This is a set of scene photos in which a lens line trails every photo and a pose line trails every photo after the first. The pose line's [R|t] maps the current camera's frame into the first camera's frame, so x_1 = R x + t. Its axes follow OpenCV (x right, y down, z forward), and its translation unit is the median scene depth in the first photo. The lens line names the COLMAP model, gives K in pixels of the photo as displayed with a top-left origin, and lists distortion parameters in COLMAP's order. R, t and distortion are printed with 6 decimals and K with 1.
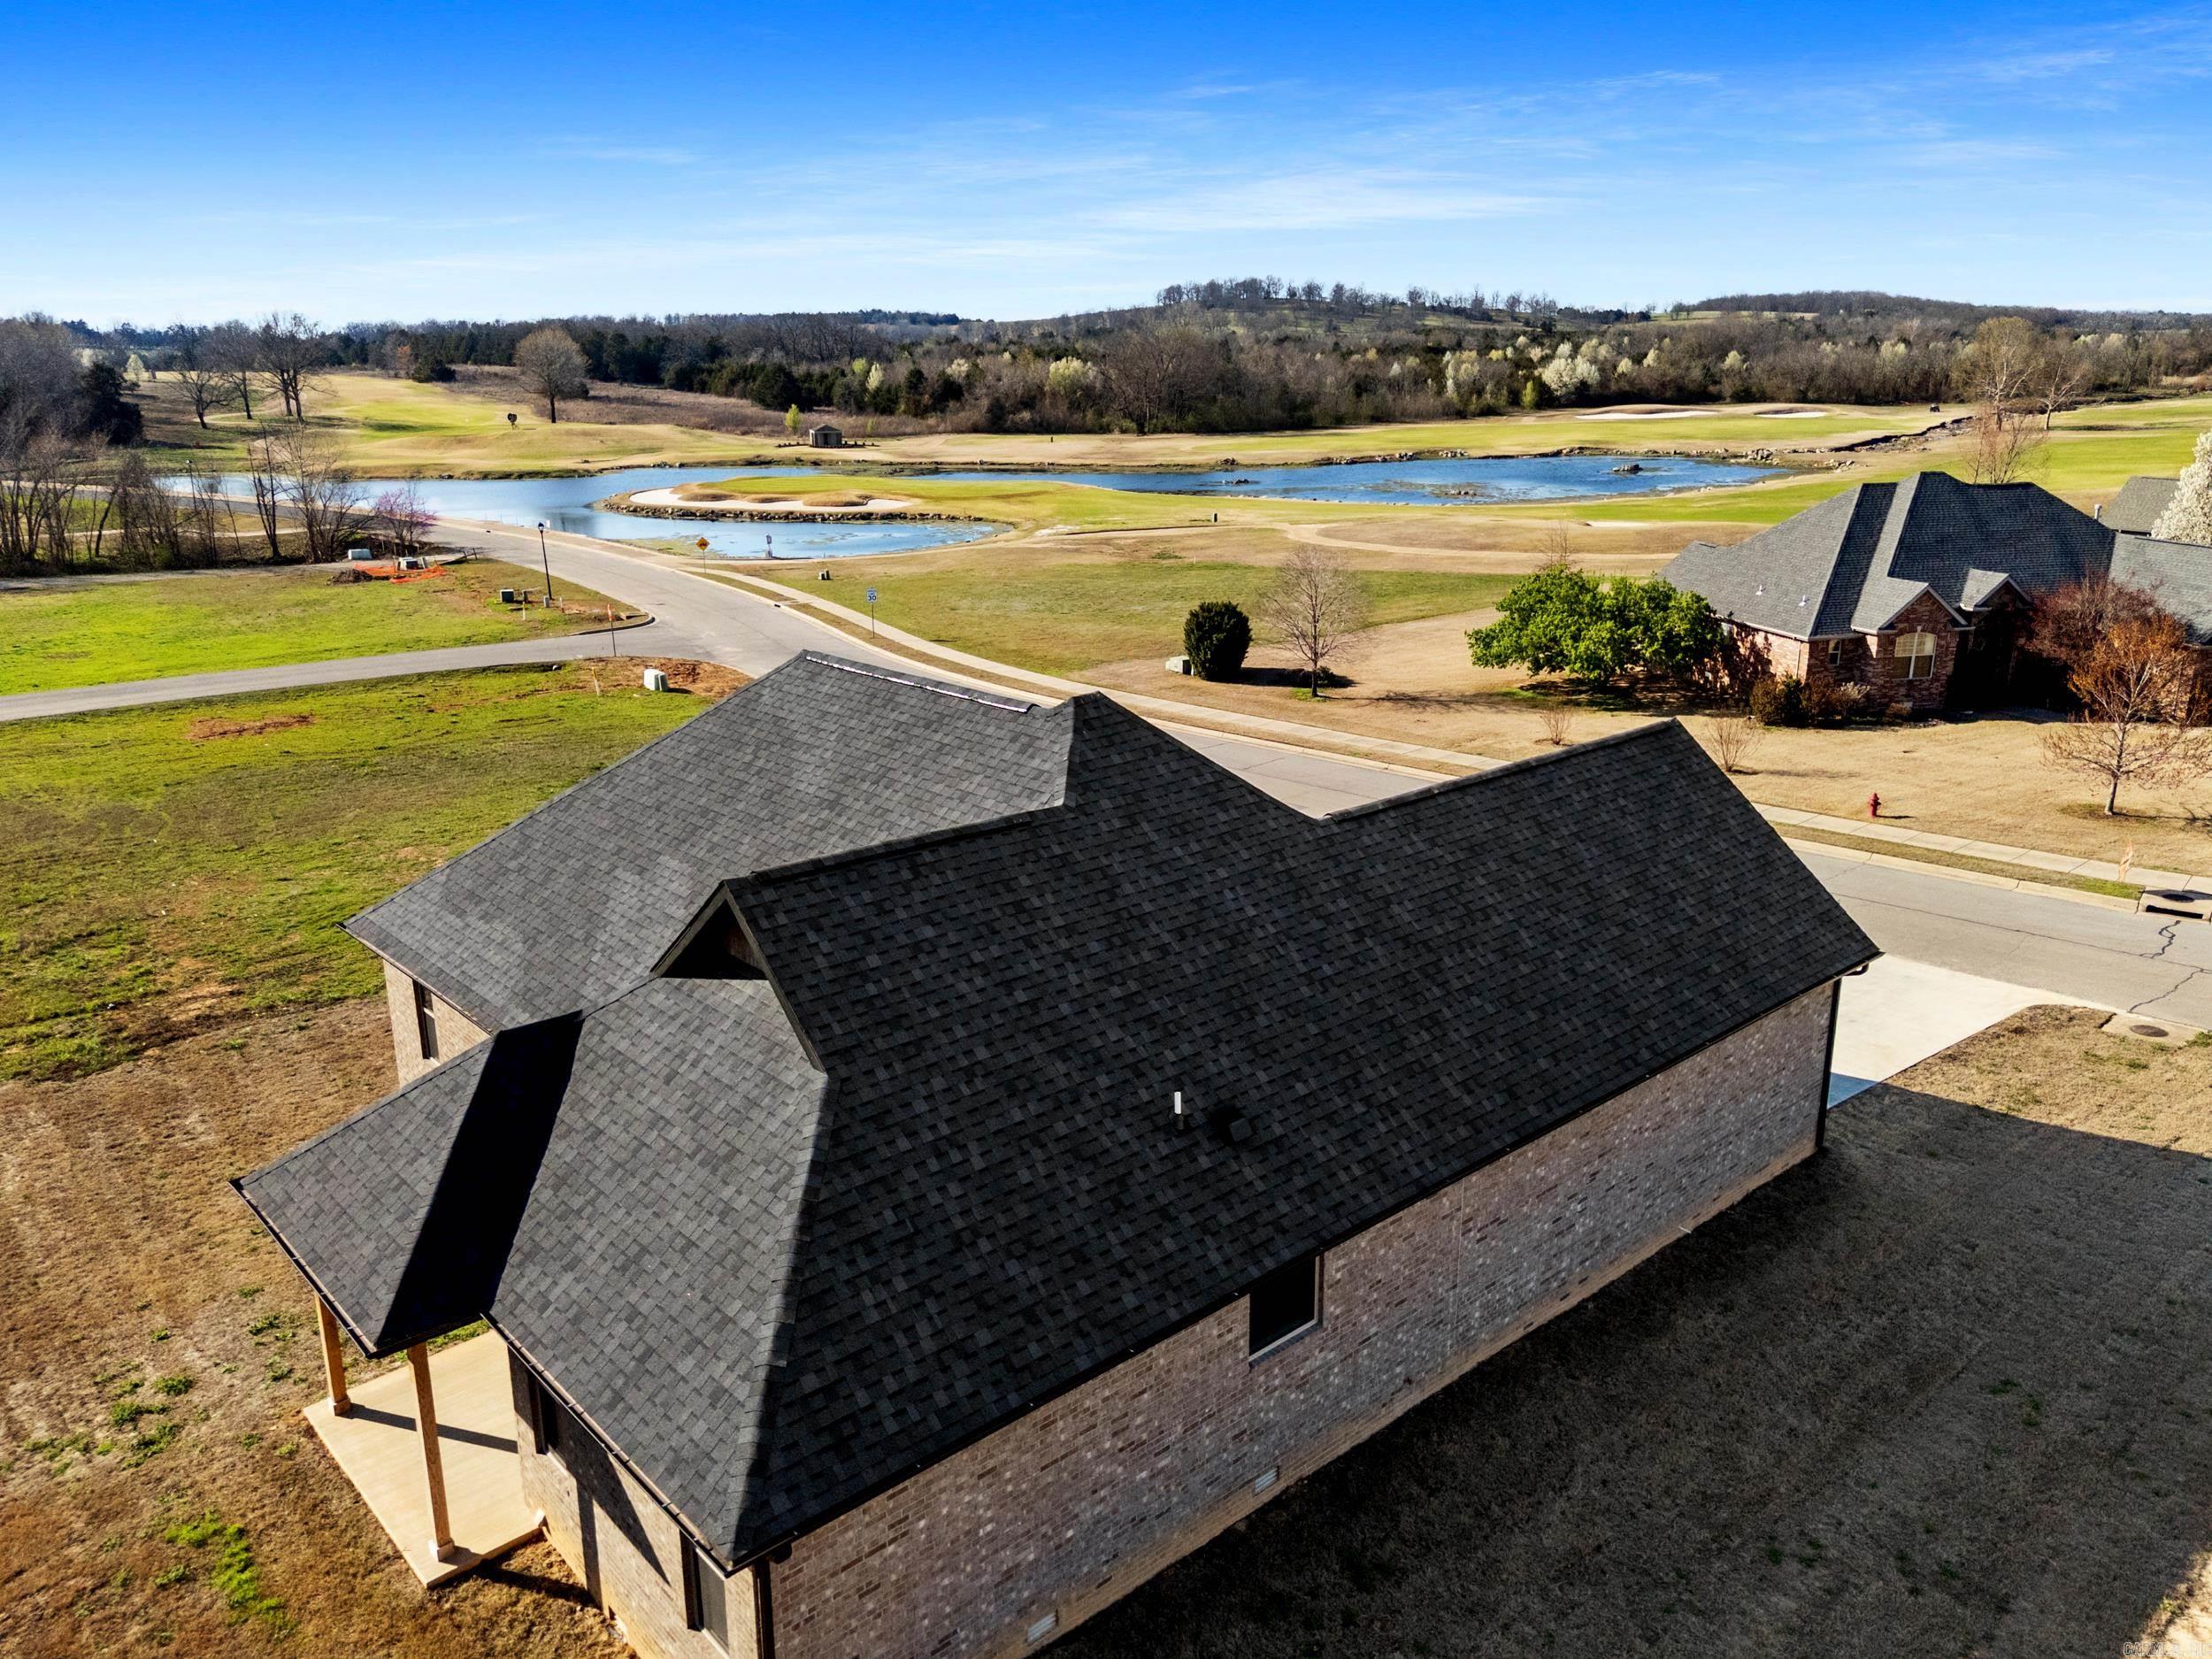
lens RADIAL K [[1534.2, 0, 1106.0], [0, 1534.2, 829.5], [0, 0, 1]] dist [0.081679, -0.111111]
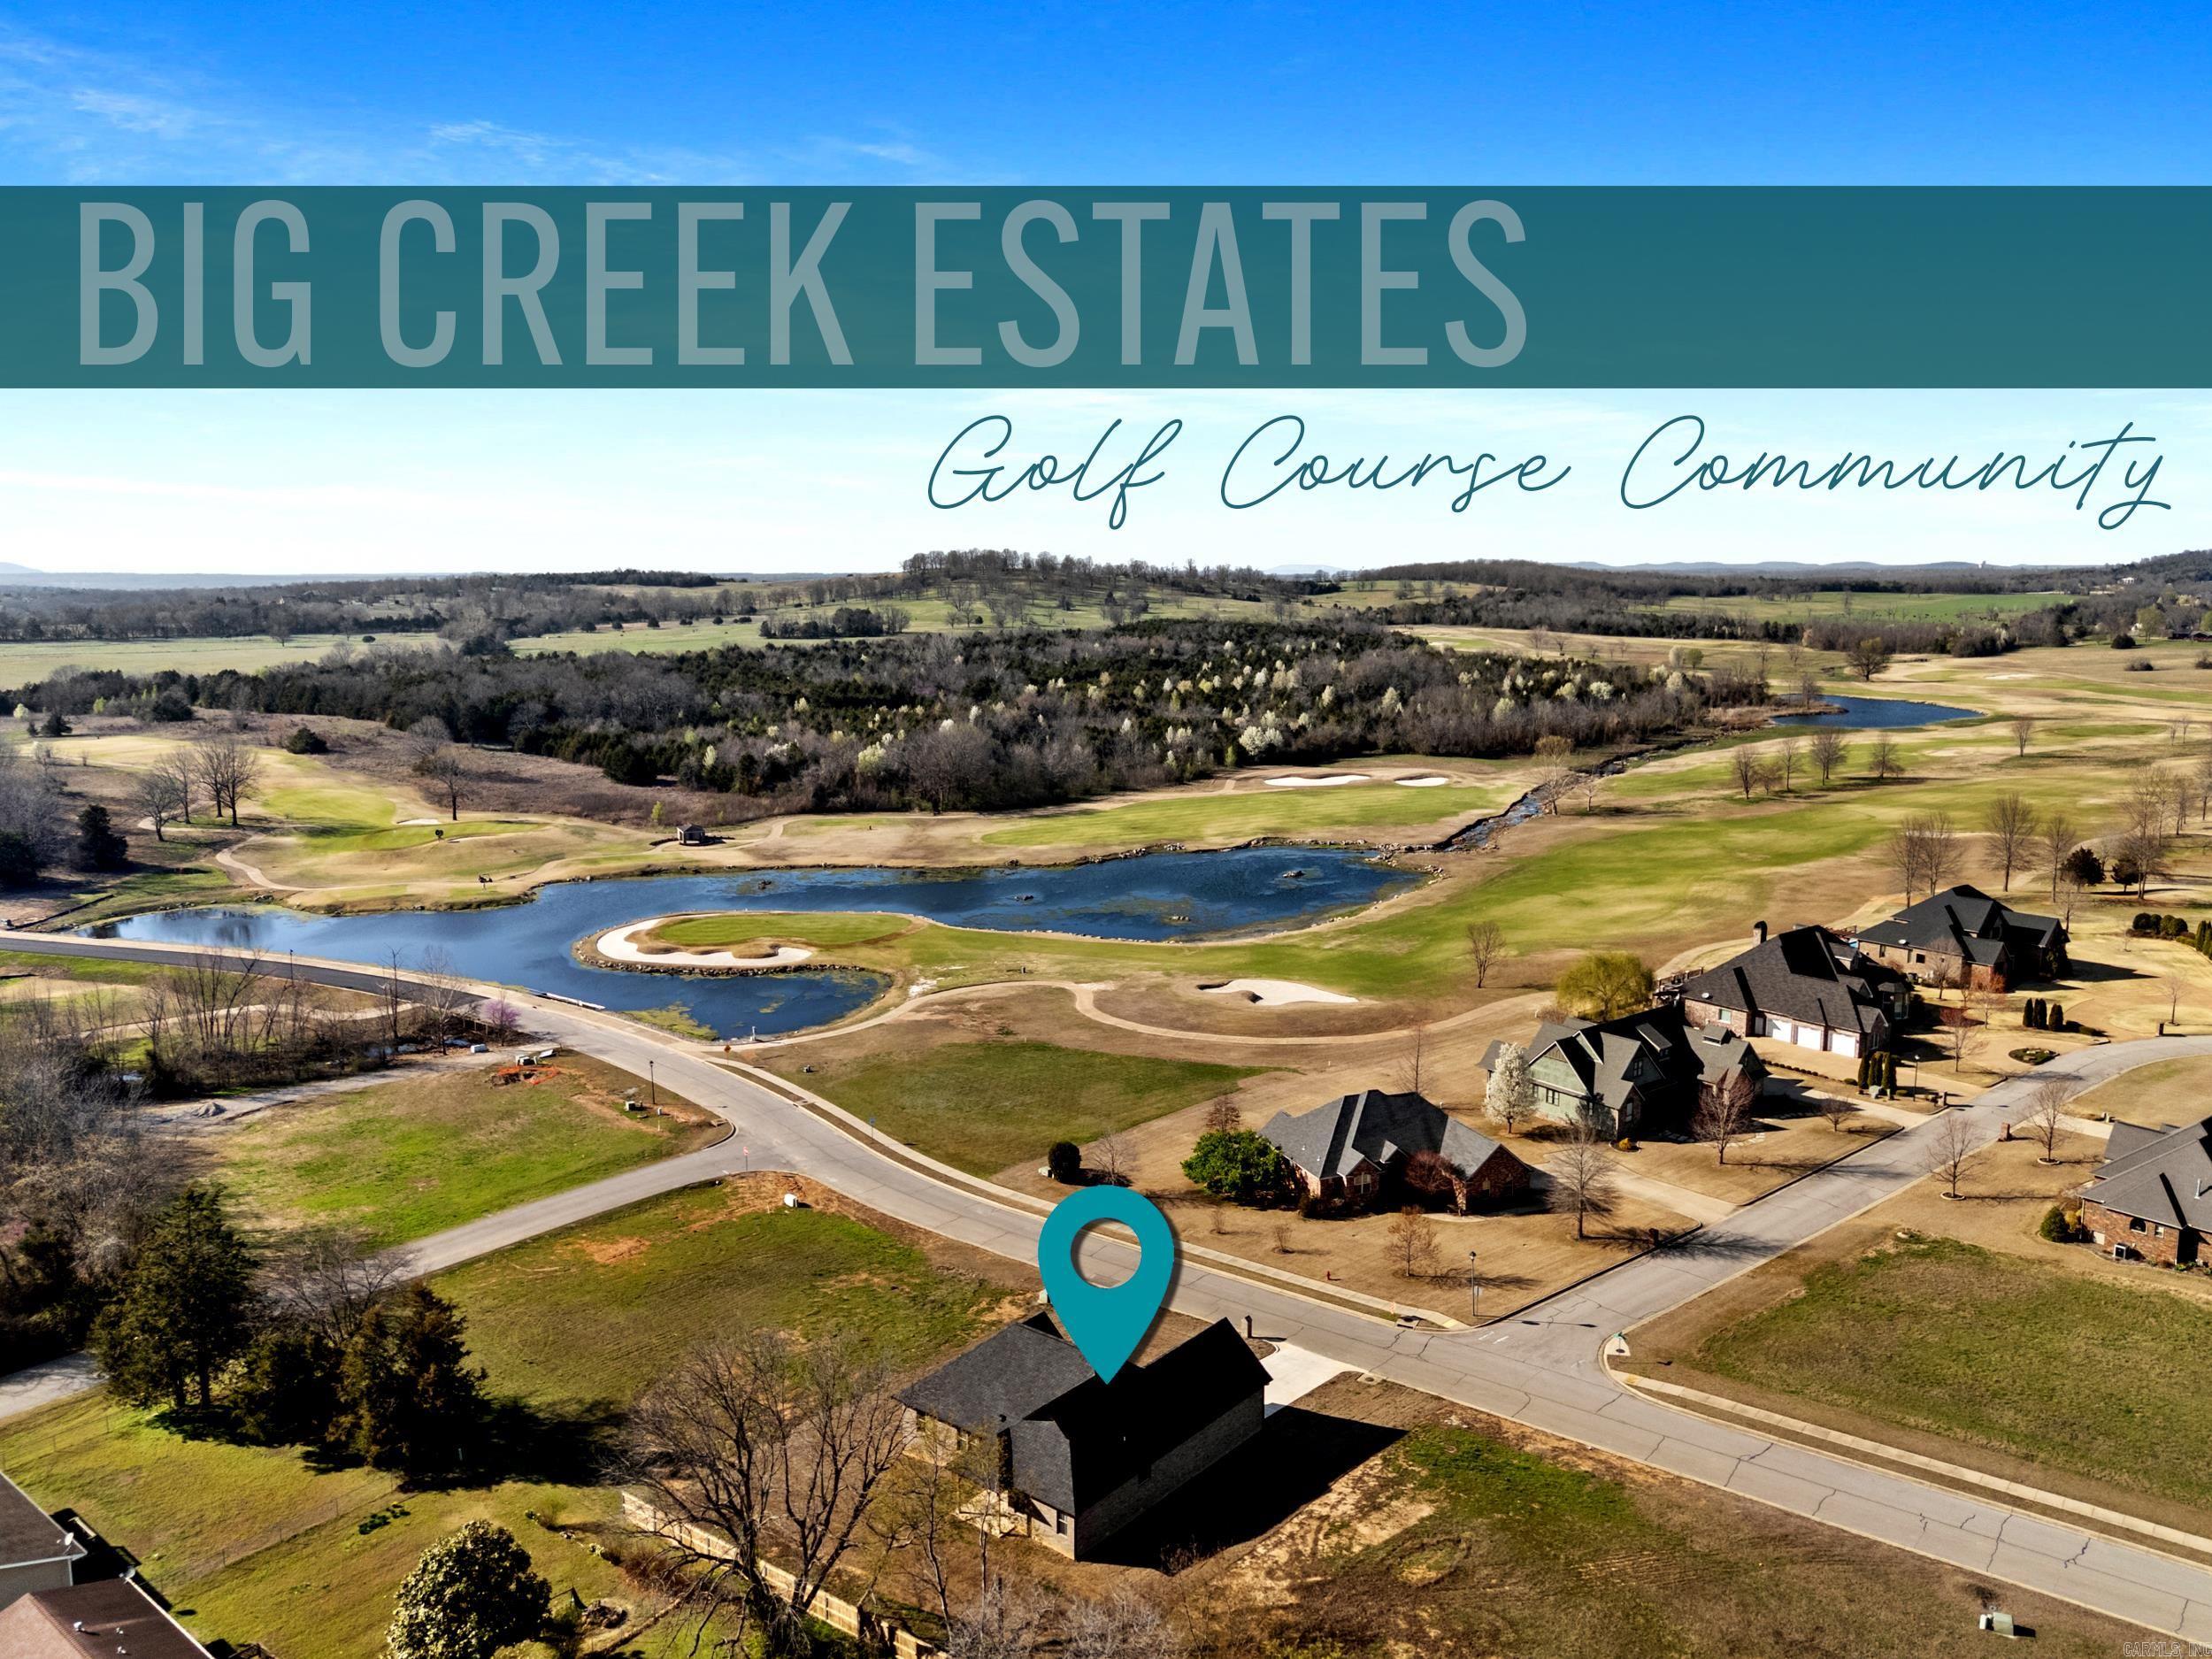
lens RADIAL K [[1534.2, 0, 1106.0], [0, 1534.2, 829.5], [0, 0, 1]] dist [0.081679, -0.111111]
pose [[0.985777, -0.014645, 0.167417, -0.051261], [0.037011, 0.990656, -0.131267, -0.070300], [-0.163931, 0.135596, 0.977108, -0.263225]]
